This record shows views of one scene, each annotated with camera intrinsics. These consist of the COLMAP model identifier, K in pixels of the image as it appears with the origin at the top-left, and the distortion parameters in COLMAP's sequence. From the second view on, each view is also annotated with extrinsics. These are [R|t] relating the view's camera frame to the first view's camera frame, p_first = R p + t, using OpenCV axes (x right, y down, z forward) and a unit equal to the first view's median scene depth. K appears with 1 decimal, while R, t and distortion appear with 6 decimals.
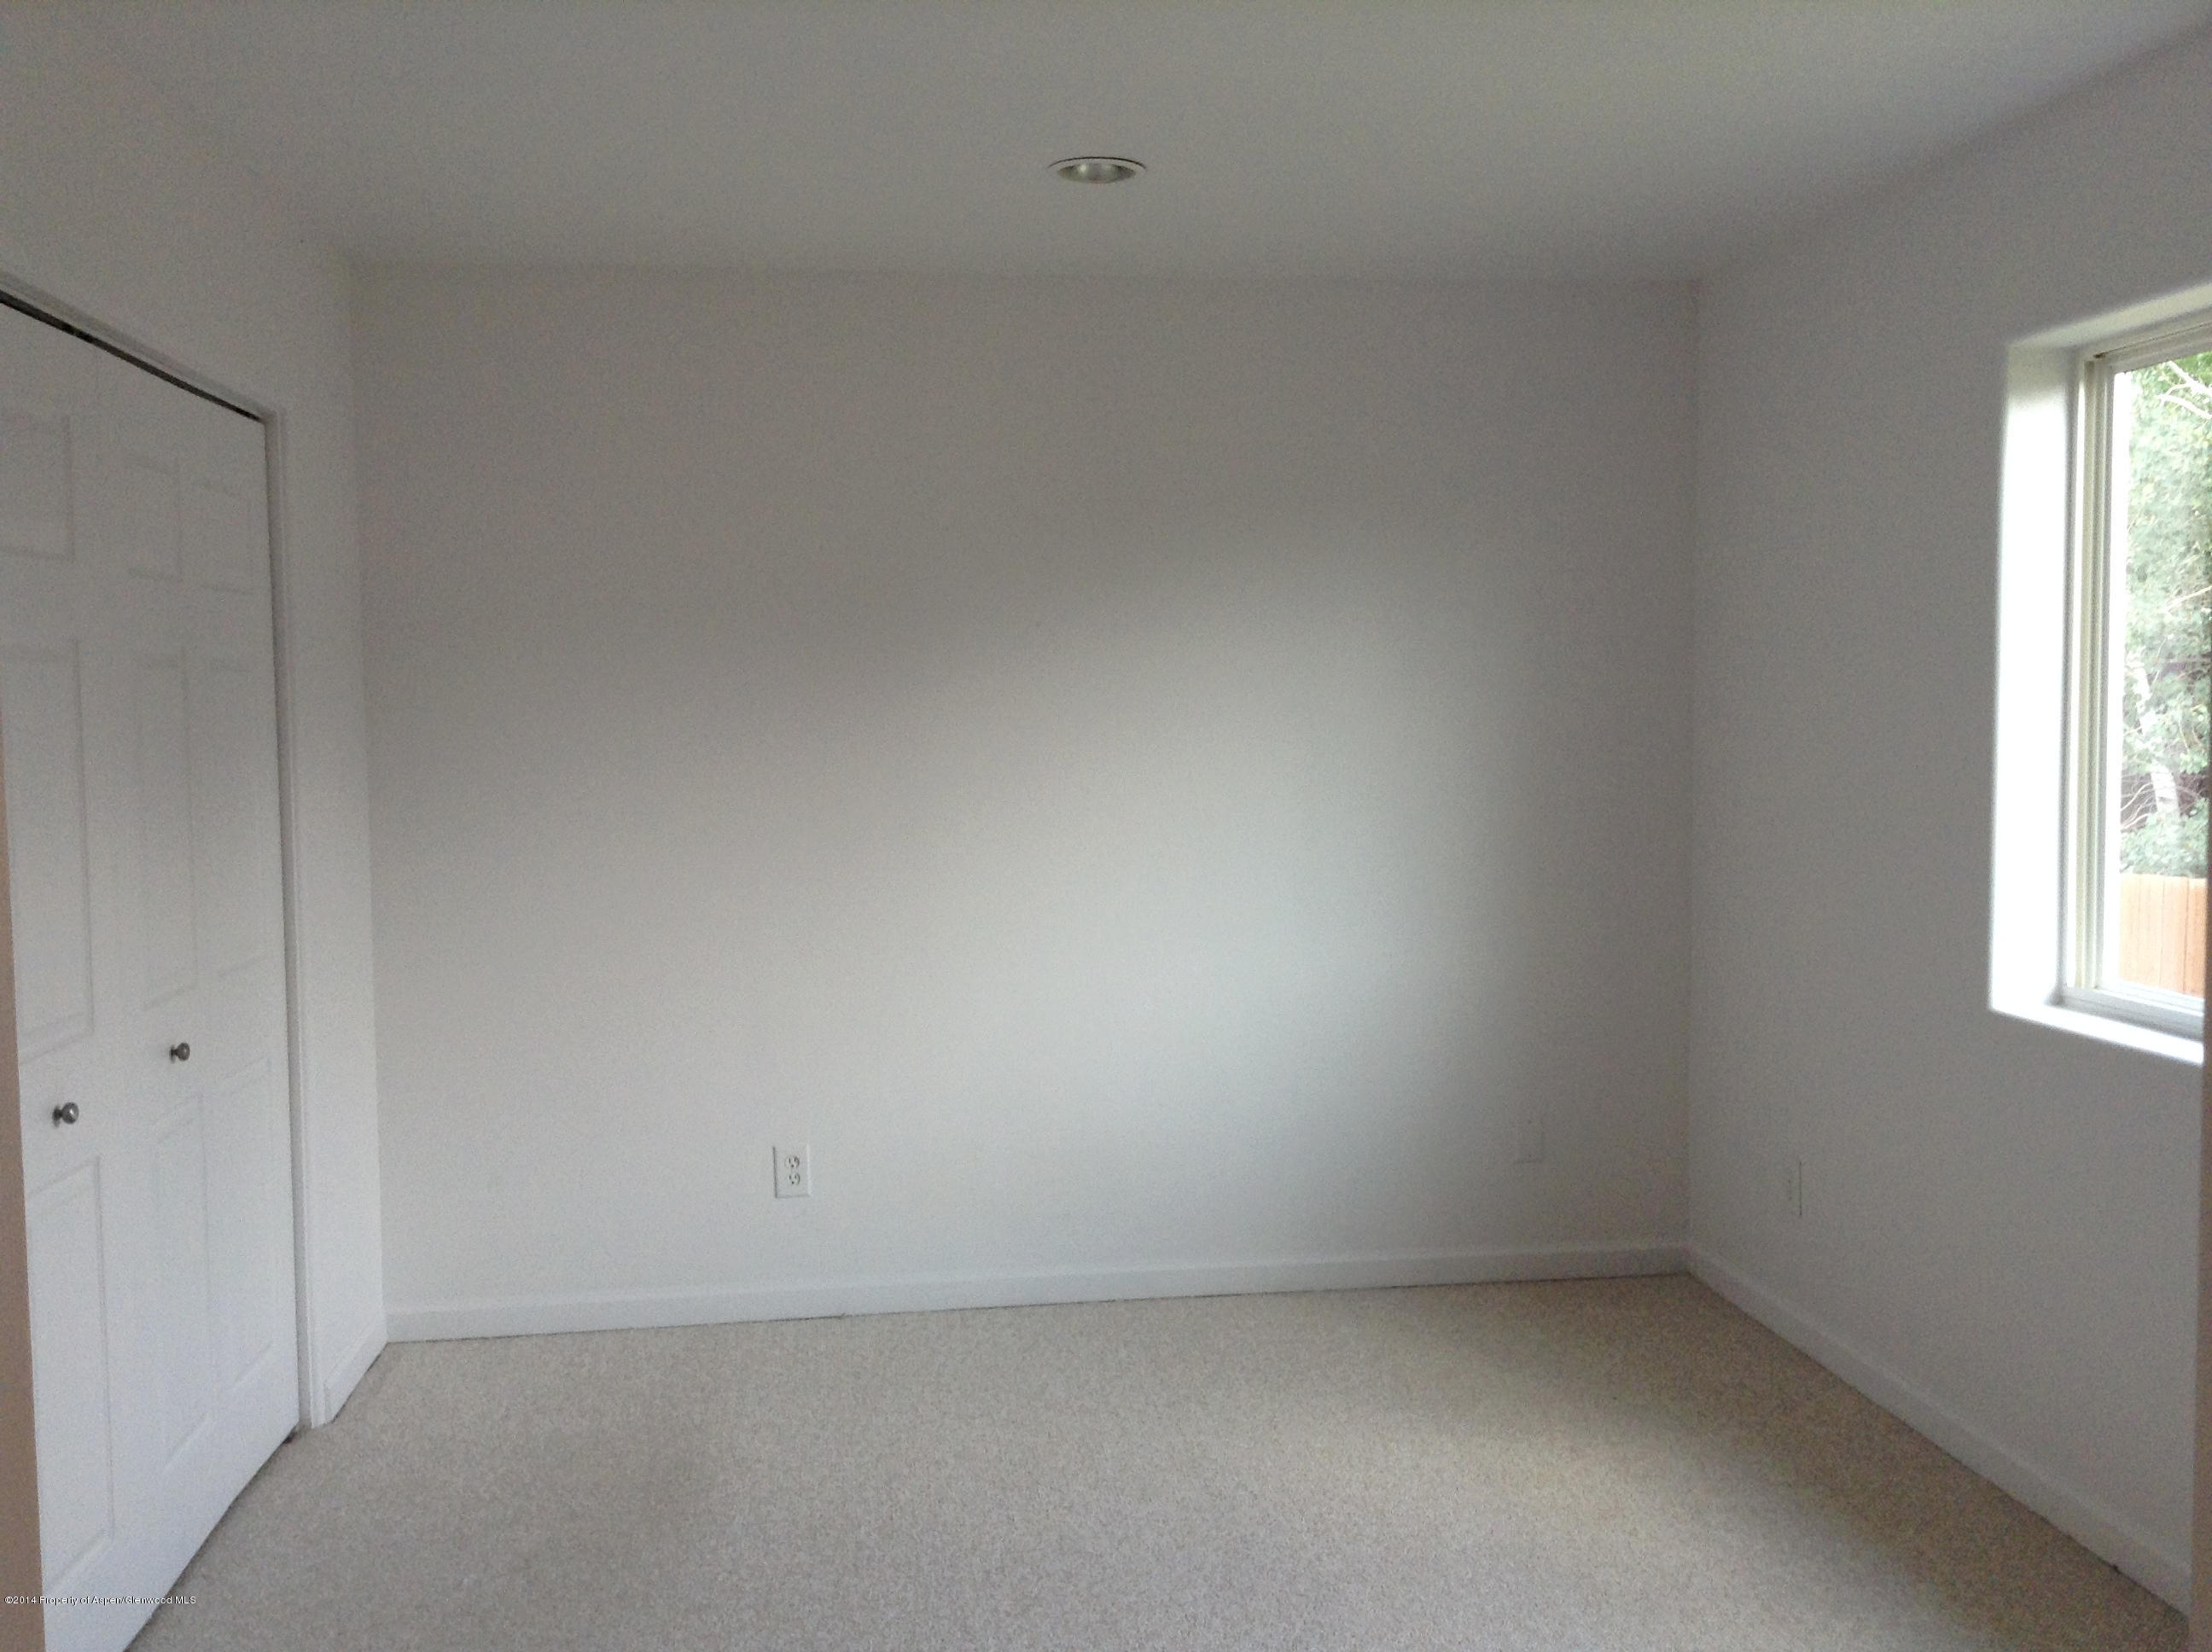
lens RADIAL K [[2000.0, 0, 1072.2], [0, 2000.0, 812.5], [0, 0, 1]] dist [0.152442, -0.216906]
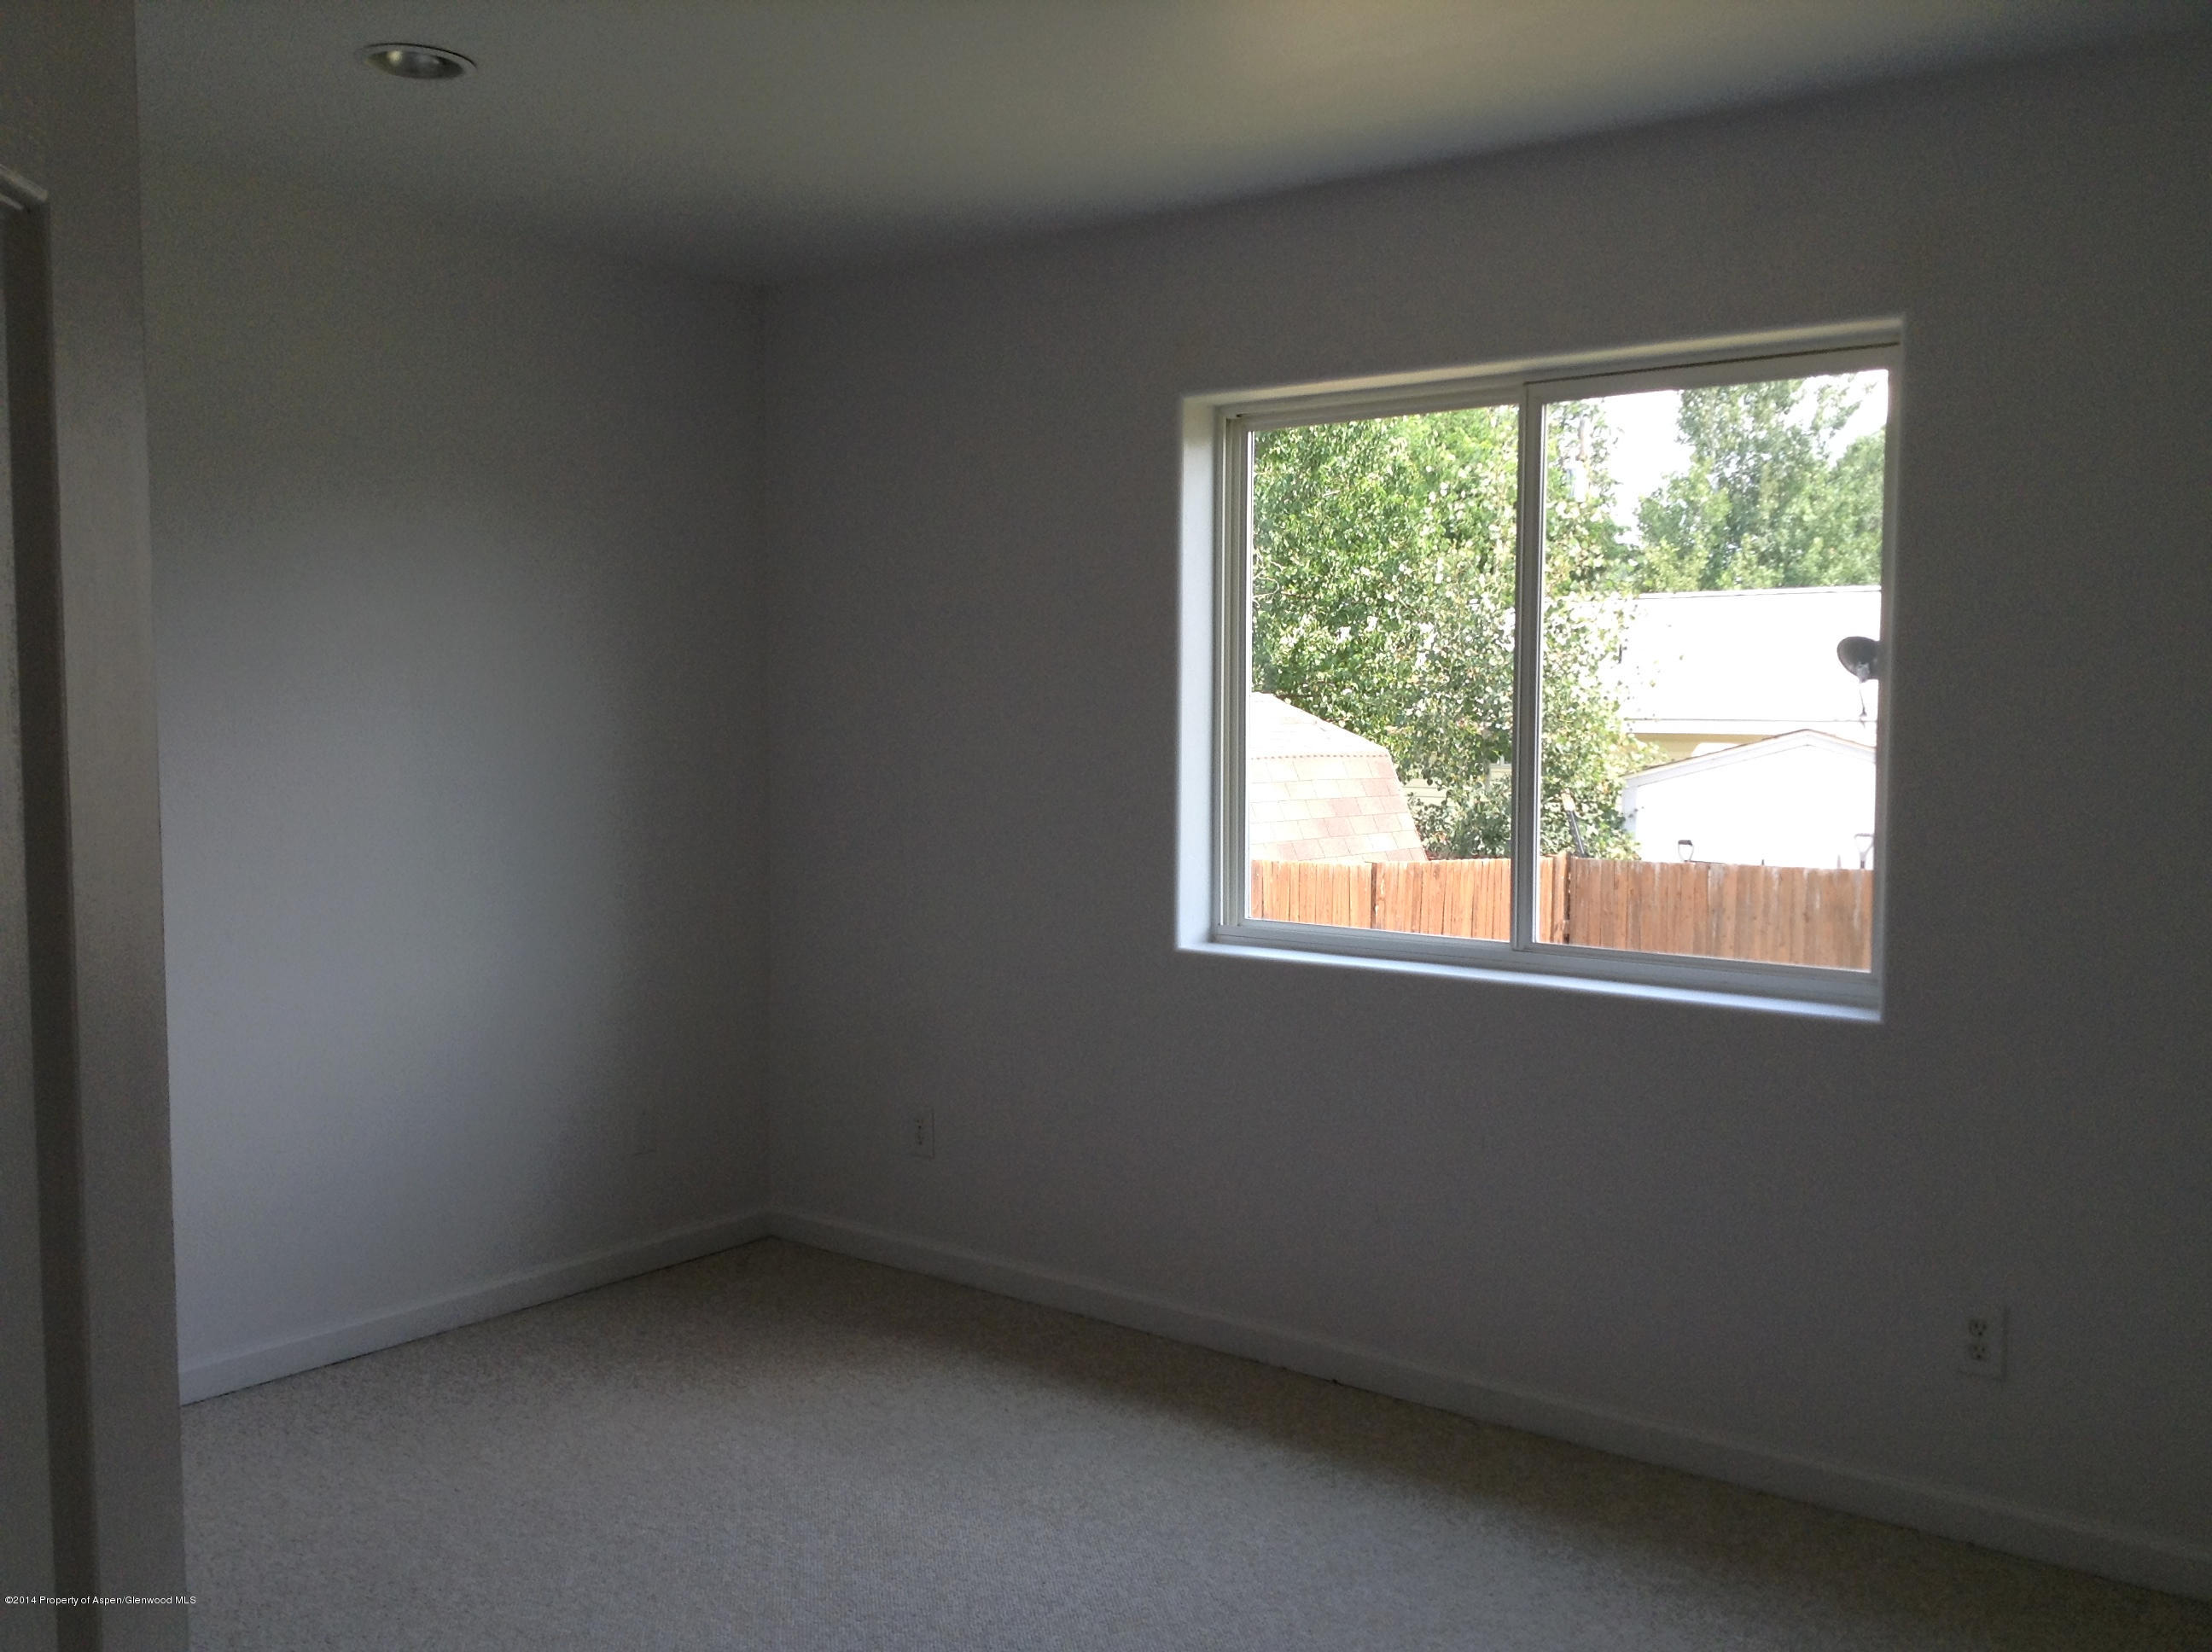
lens RADIAL K [[2000.0, 0, 1072.2], [0, 2000.0, 812.5], [0, 0, 1]] dist [0.152442, -0.216906]
pose [[0.729974, -0.027670, 0.682914, -0.387140], [0.028498, 0.999543, 0.010037, 0.002143], [-0.682880, 0.012135, 0.730429, 0.173127]]
